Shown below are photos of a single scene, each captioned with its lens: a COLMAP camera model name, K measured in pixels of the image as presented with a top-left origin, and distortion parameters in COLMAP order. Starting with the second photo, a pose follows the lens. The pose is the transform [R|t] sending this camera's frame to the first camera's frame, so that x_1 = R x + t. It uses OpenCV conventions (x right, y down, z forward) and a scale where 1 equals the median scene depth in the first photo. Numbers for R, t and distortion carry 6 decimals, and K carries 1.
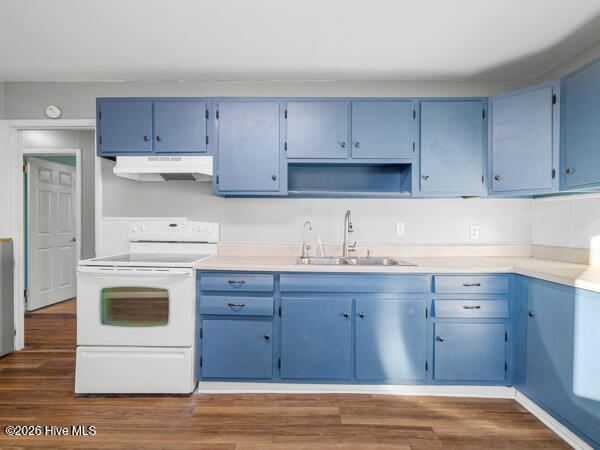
lens RADIAL K [[289.0, 0, 300.4], [0, 289.0, 224.9], [0, 0, 1]] dist [-0.003182, 0.000410]
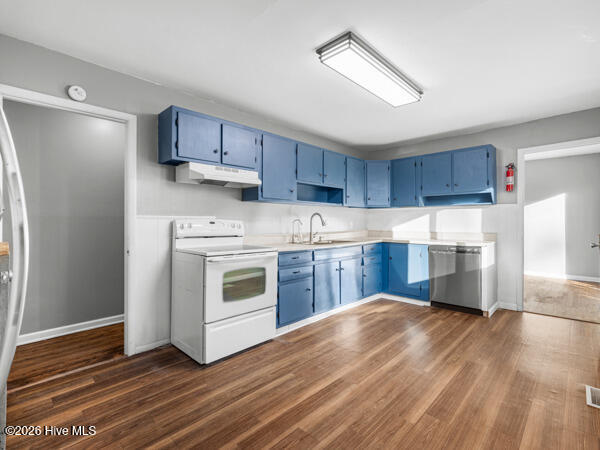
lens RADIAL K [[289.0, 0, 294.3], [0, 289.0, 223.0], [0, 0, 1]] dist [-0.003182, 0.000410]
pose [[0.692555, -0.007147, 0.721329, -1.333925], [0.008807, 0.999960, 0.001452, 0.003842], [-0.721311, 0.005347, 0.692591, -0.084779]]
